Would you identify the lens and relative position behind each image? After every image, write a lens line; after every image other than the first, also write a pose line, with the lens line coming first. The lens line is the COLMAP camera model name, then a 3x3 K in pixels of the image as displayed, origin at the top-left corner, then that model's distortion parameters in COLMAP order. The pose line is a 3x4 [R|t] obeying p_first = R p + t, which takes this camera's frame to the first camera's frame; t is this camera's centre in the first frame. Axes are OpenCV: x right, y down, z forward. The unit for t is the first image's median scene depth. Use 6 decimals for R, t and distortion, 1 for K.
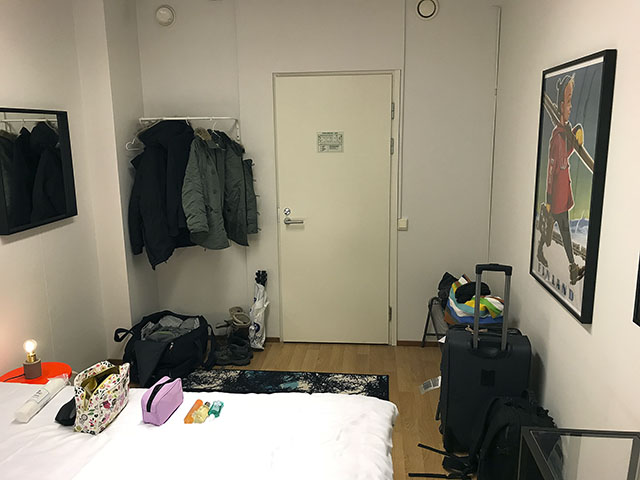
lens RADIAL K [[524.6, 0, 320.0], [0, 524.6, 226.5], [0, 0, 1]] dist [0.092578, -0.157896]
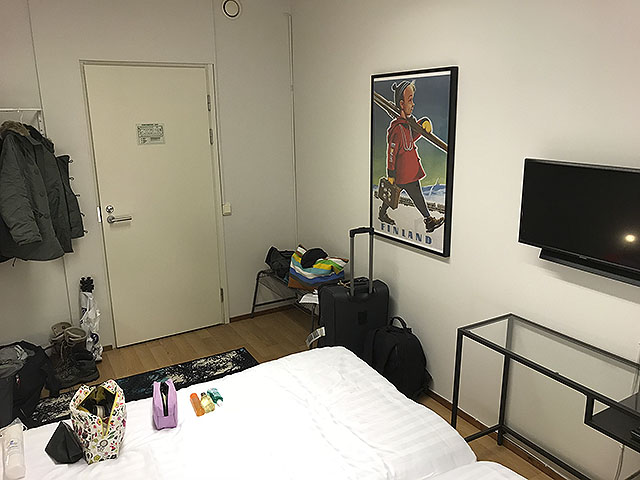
lens RADIAL K [[524.6, 0, 320.0], [0, 524.6, 226.5], [0, 0, 1]] dist [0.092578, -0.157896]
pose [[0.811888, -0.128590, 0.569475, -0.327422], [0.114523, 0.991569, 0.060629, -0.013907], [-0.572470, 0.015994, 0.819770, 0.013910]]
